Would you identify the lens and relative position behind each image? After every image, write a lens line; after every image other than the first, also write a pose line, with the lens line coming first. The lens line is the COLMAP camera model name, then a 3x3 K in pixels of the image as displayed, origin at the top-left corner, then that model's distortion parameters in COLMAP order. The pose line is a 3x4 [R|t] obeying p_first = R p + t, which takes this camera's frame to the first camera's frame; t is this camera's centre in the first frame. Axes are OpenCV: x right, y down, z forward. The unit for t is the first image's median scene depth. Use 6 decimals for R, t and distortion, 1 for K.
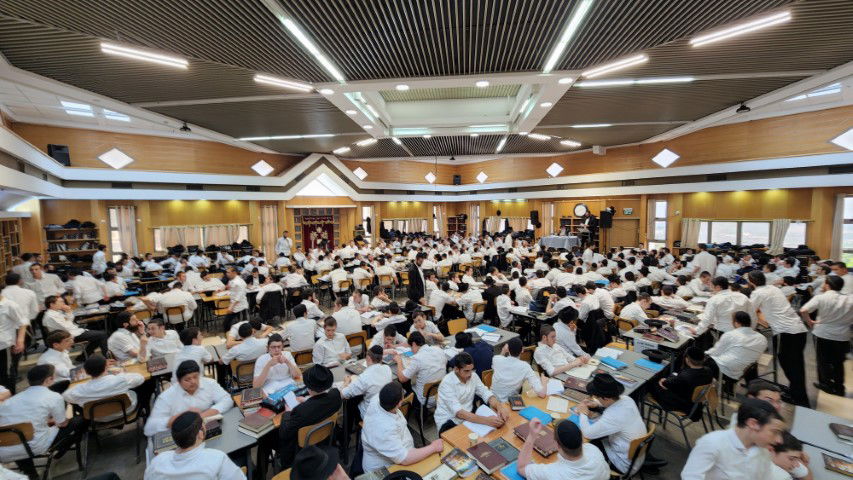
lens RADIAL K [[363.2, 0, 426.5], [0, 363.2, 240.0], [0, 0, 1]] dist [0.001007, 0.000285]
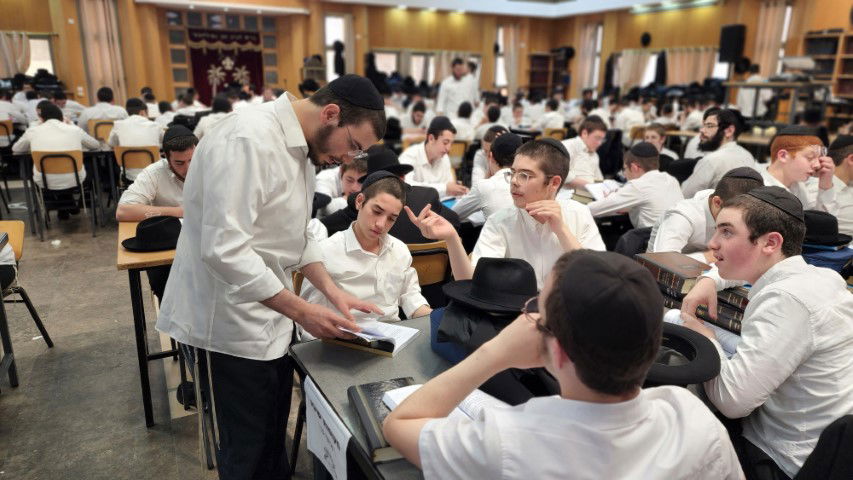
lens RADIAL K [[603.1, 0, 426.5], [0, 603.1, 240.0], [0, 0, 1]] dist [0.110797, -0.000559]
pose [[0.981413, 0.073707, -0.177187, 0.104193], [-0.039341, 0.980964, 0.190163, 0.032385], [0.187831, -0.179658, 0.965631, 0.232792]]
